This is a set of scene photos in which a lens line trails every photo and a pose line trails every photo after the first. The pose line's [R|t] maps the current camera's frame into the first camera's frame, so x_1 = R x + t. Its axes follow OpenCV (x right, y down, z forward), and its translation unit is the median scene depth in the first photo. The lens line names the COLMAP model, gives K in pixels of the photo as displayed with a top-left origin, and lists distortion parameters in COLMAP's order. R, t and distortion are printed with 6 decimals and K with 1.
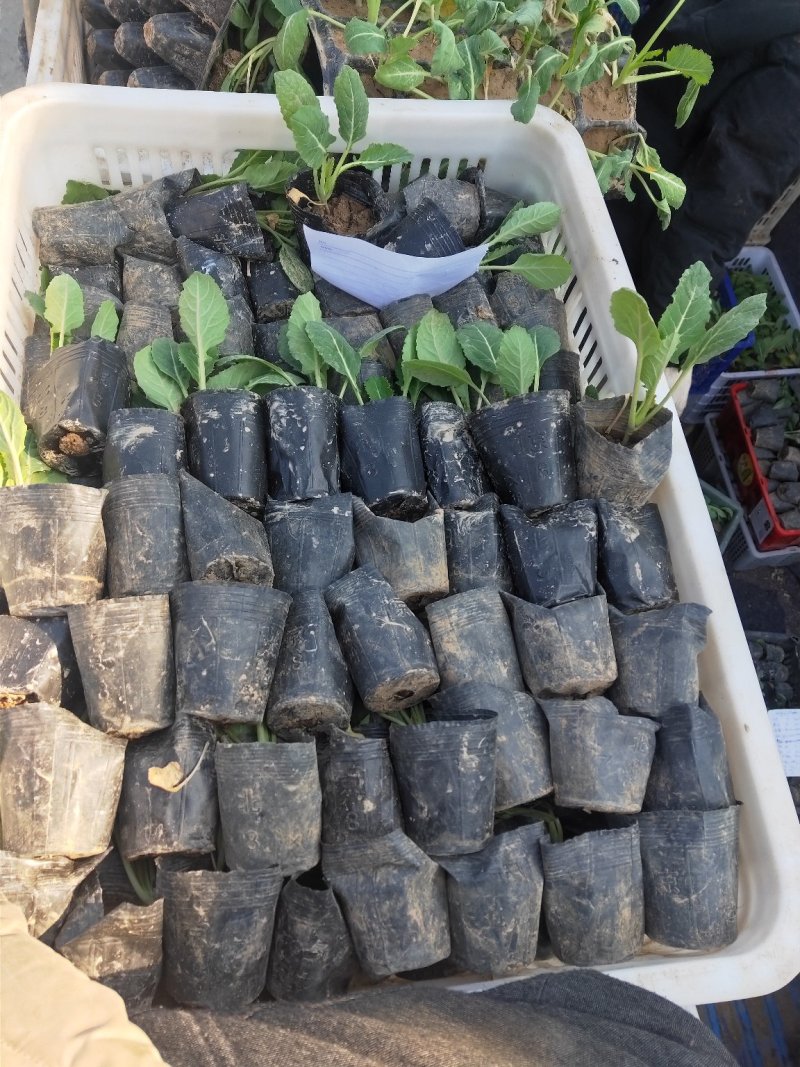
lens RADIAL K [[783.9, 0, 421.2], [0, 783.9, 531.9], [0, 0, 1]] dist [0.050049, -0.006852]
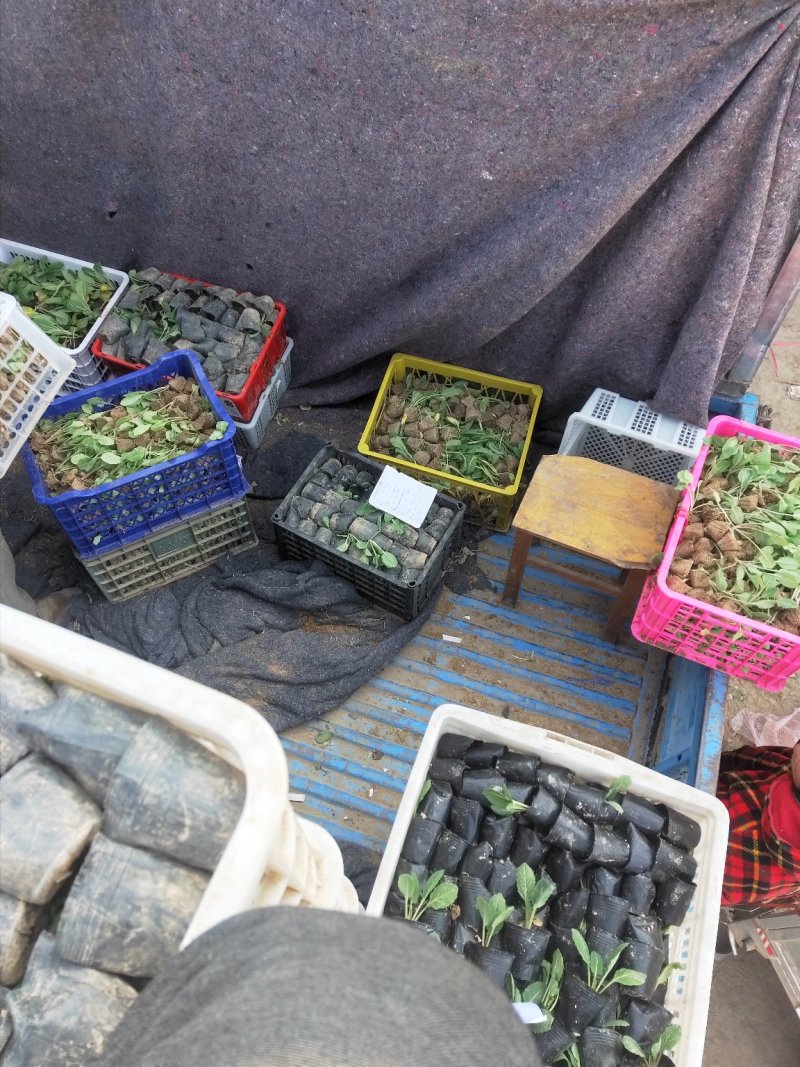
lens RADIAL K [[766.7, 0, 400.0], [0, 766.7, 533.5], [0, 0, 1]] dist [0.038828, -0.002615]
pose [[0.460448, -0.839583, 0.288250, 0.361891], [0.827801, 0.523365, 0.202076, 0.224241], [-0.320520, 0.145568, 0.935990, -0.010615]]
